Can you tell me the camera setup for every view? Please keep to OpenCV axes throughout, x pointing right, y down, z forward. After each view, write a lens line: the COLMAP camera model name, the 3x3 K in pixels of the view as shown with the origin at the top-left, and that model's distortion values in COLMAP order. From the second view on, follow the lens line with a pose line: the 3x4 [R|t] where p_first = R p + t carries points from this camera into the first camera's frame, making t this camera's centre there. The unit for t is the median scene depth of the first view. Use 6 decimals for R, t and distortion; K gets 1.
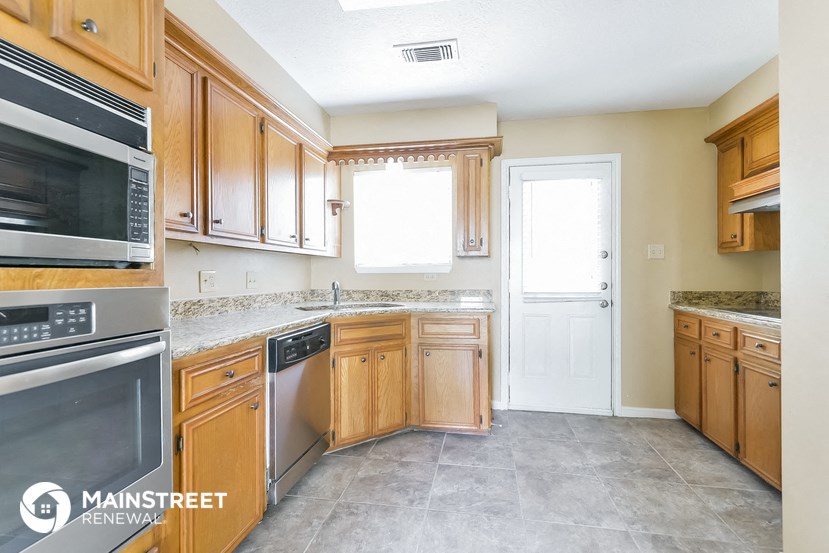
lens RADIAL K [[380.2, 0, 416.9], [0, 380.2, 278.0], [0, 0, 1]] dist [0.003290, -0.000084]
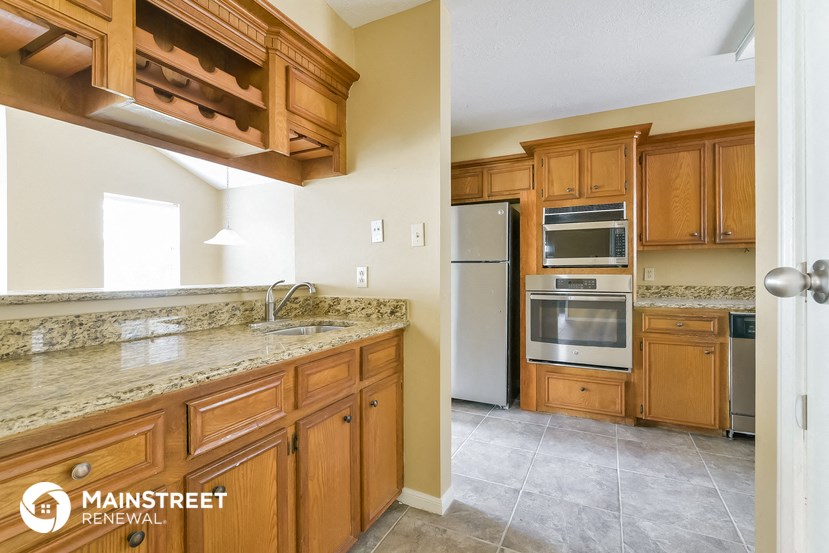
lens RADIAL K [[380.2, 0, 414.1], [0, 380.2, 273.0], [0, 0, 1]] dist [0.003290, -0.000084]
pose [[-0.296154, 0.012519, -0.955058, 1.803952], [-0.001537, 0.999907, 0.013584, -0.016119], [0.955139, 0.005491, -0.296107, 0.377198]]
